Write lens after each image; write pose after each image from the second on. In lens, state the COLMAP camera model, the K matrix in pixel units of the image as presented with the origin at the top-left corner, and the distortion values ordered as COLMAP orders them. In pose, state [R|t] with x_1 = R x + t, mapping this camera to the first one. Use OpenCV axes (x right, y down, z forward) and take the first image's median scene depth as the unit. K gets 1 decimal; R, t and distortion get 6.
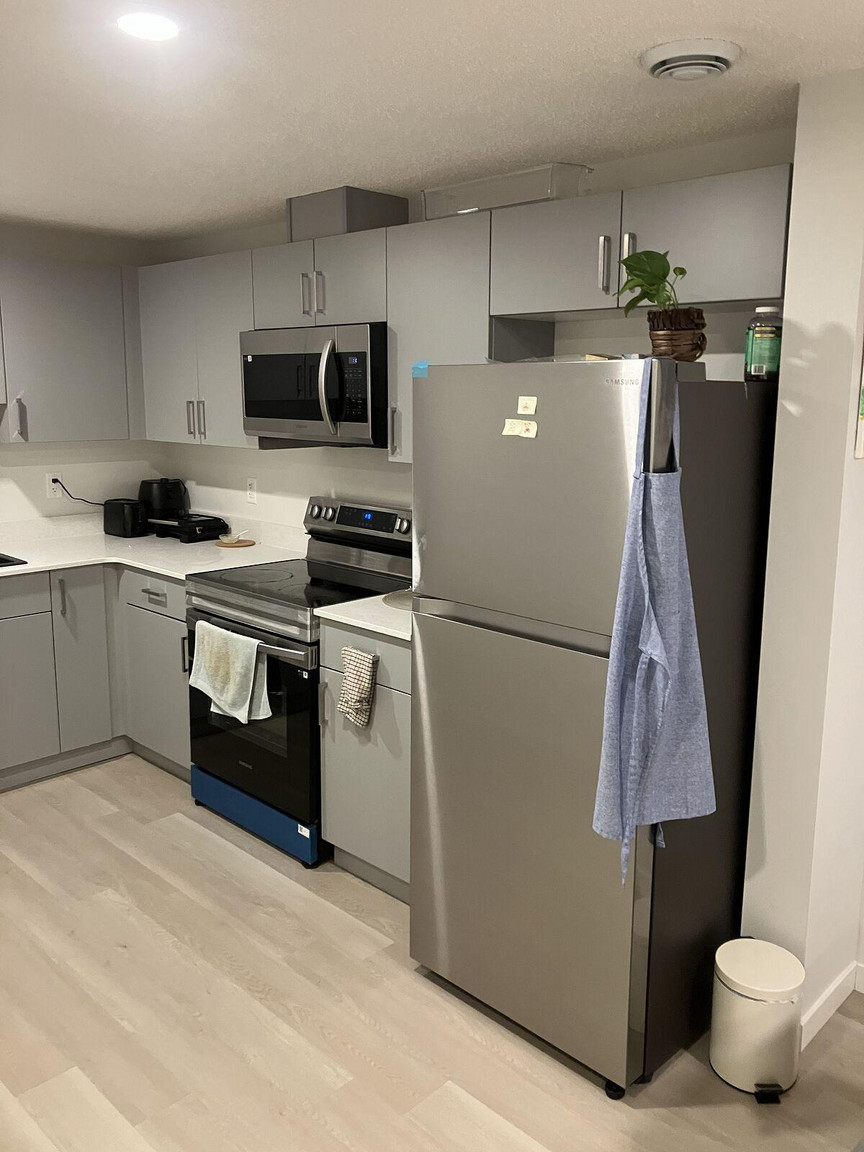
lens RADIAL K [[937.7, 0, 455.8], [0, 937.7, 552.1], [0, 0, 1]] dist [0.039532, -0.075415]
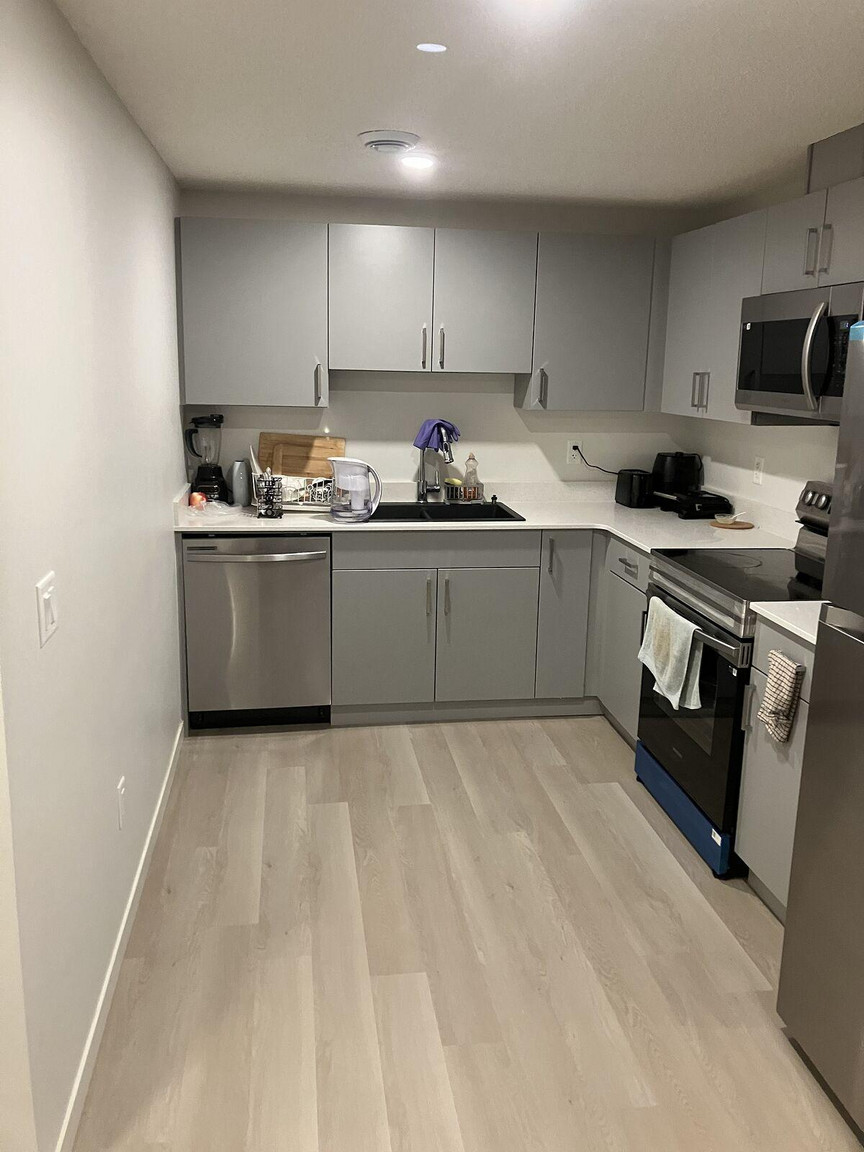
lens RADIAL K [[937.7, 0, 420.0], [0, 937.7, 554.7], [0, 0, 1]] dist [0.039532, -0.075415]
pose [[0.774820, 0.131287, -0.618399, 0.153706], [-0.116114, 0.991111, 0.064930, -0.006472], [0.621427, 0.021496, 0.783177, 0.088986]]
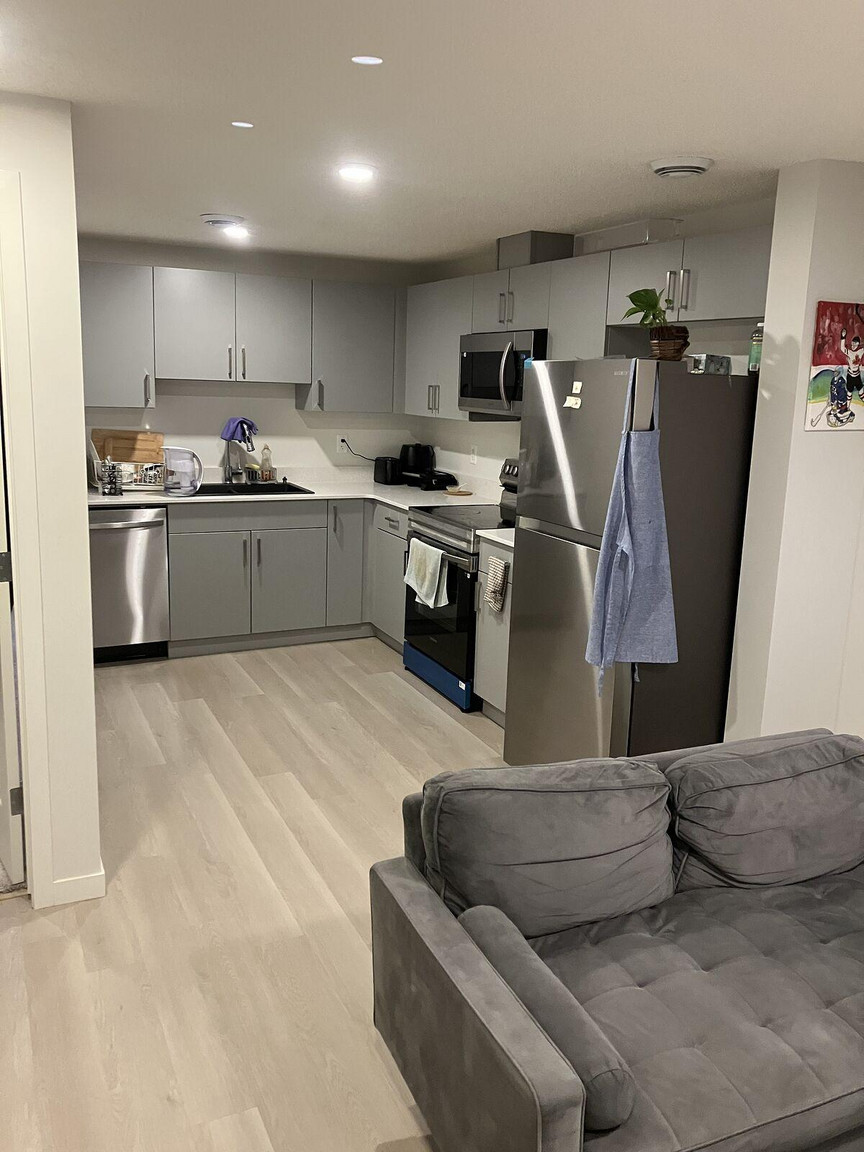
lens RADIAL K [[937.7, 0, 433.5], [0, 937.7, 568.5], [0, 0, 1]] dist [0.039532, -0.075415]
pose [[0.931694, 0.092447, -0.351283, 0.293151], [-0.084717, 0.995705, 0.037348, 0.070401], [0.353227, -0.005037, 0.935524, -0.365381]]
